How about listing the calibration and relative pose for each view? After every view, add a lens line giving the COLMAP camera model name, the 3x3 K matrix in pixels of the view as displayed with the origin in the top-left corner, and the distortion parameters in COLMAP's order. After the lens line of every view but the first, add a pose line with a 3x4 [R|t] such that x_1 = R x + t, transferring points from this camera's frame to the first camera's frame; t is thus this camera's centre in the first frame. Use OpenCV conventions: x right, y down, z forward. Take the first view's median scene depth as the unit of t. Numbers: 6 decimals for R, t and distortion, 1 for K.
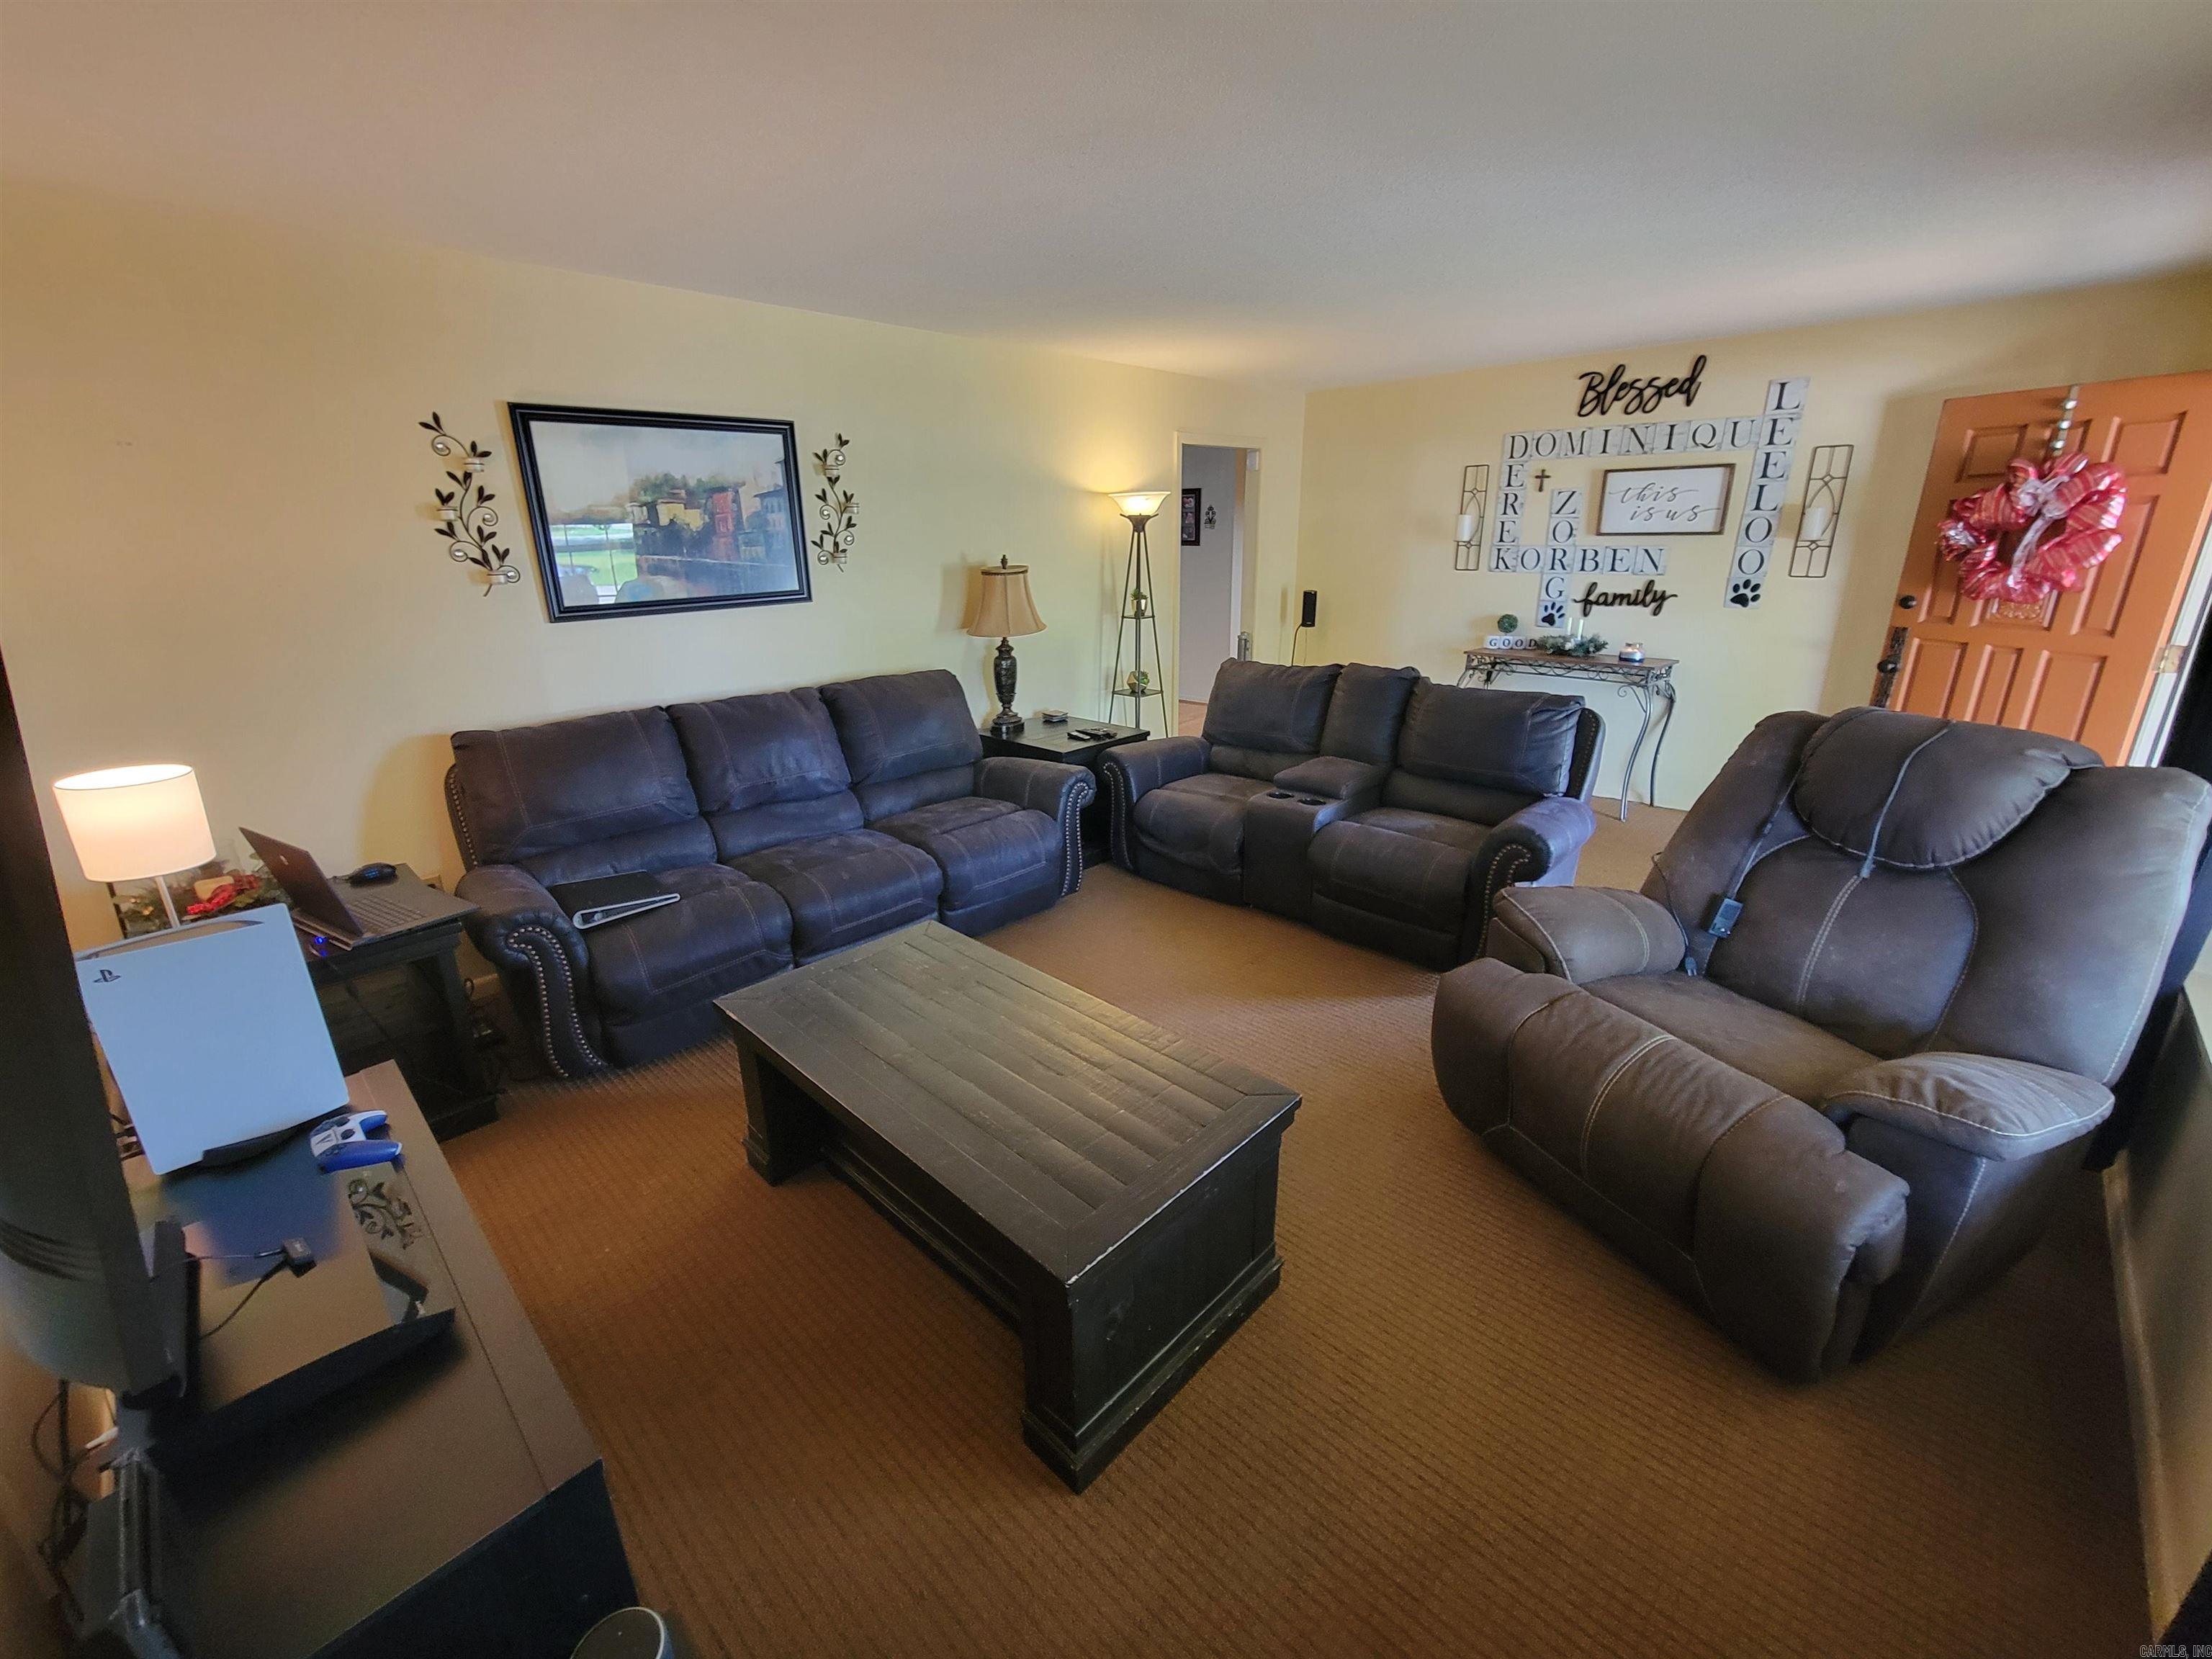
lens RADIAL K [[910.6, 0, 1094.1], [0, 910.6, 817.0], [0, 0, 1]] dist [0.008330, -0.000150]
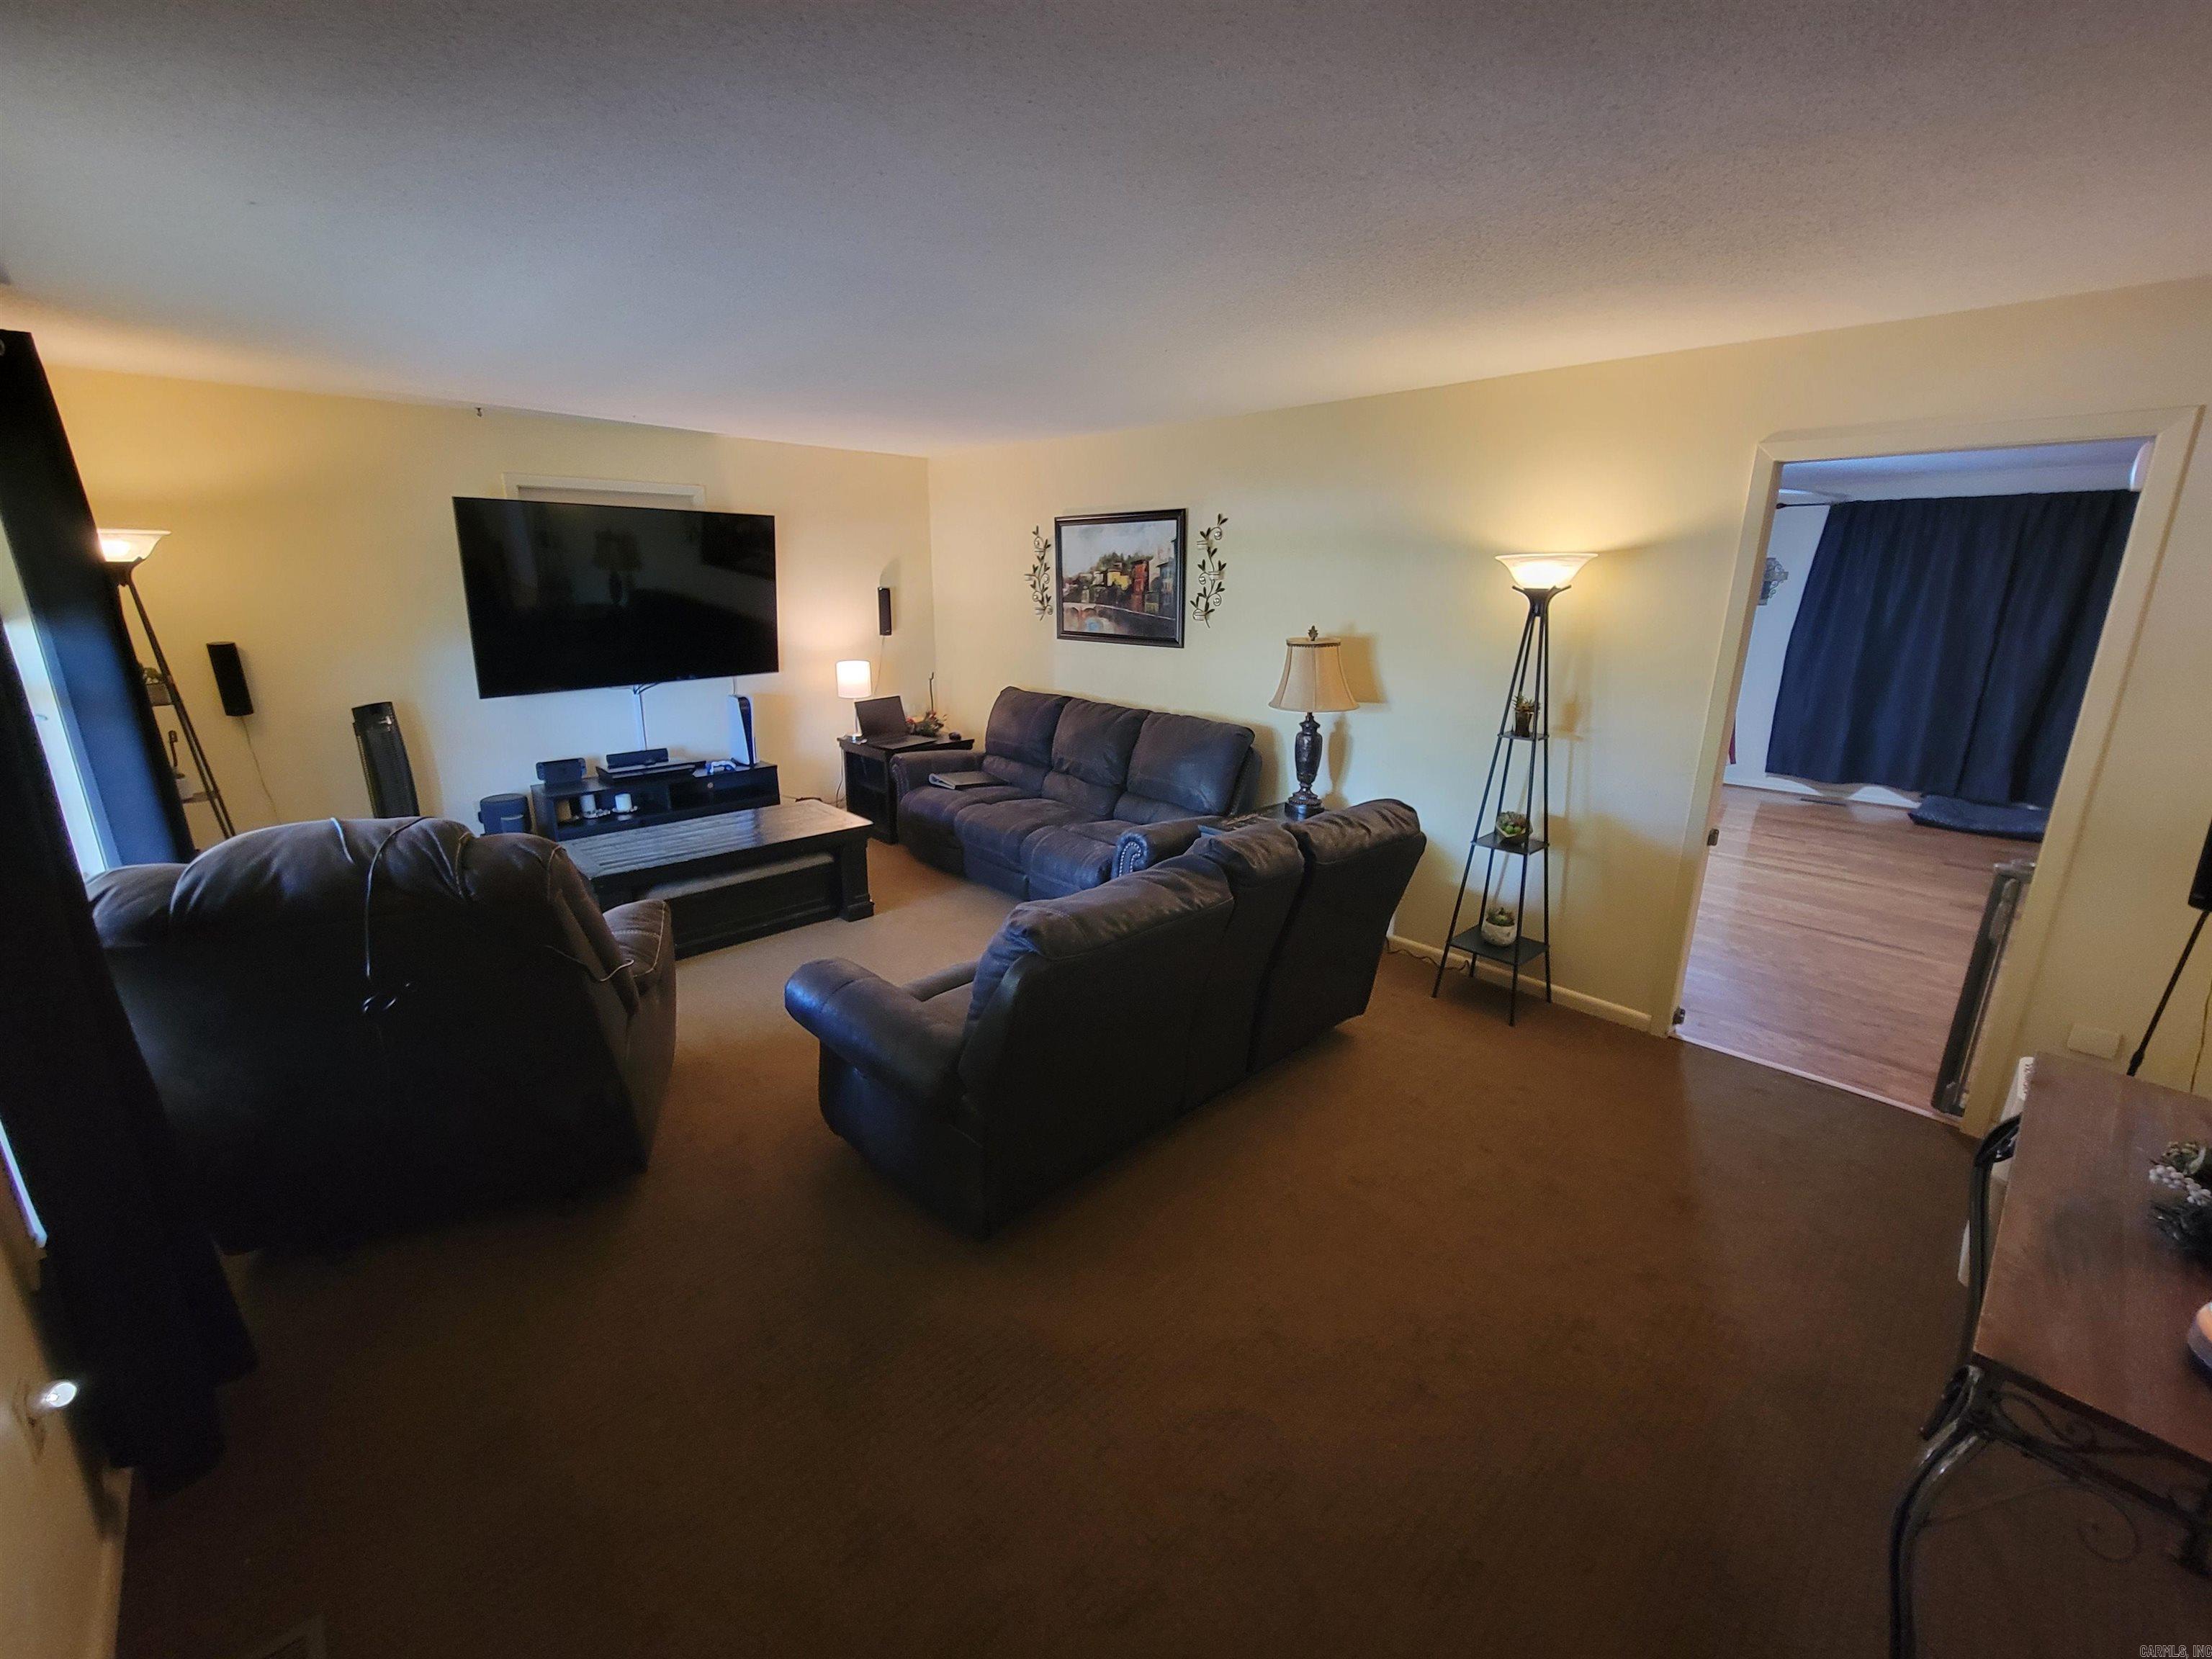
lens RADIAL K [[910.6, 0, 1094.1], [0, 910.6, 817.0], [0, 0, 1]] dist [0.008330, -0.000150]
pose [[-0.019343, 0.279977, -0.959812, 1.021807], [-0.305718, 0.912355, 0.272295, -0.347716], [0.951926, 0.298699, 0.067946, 0.919646]]
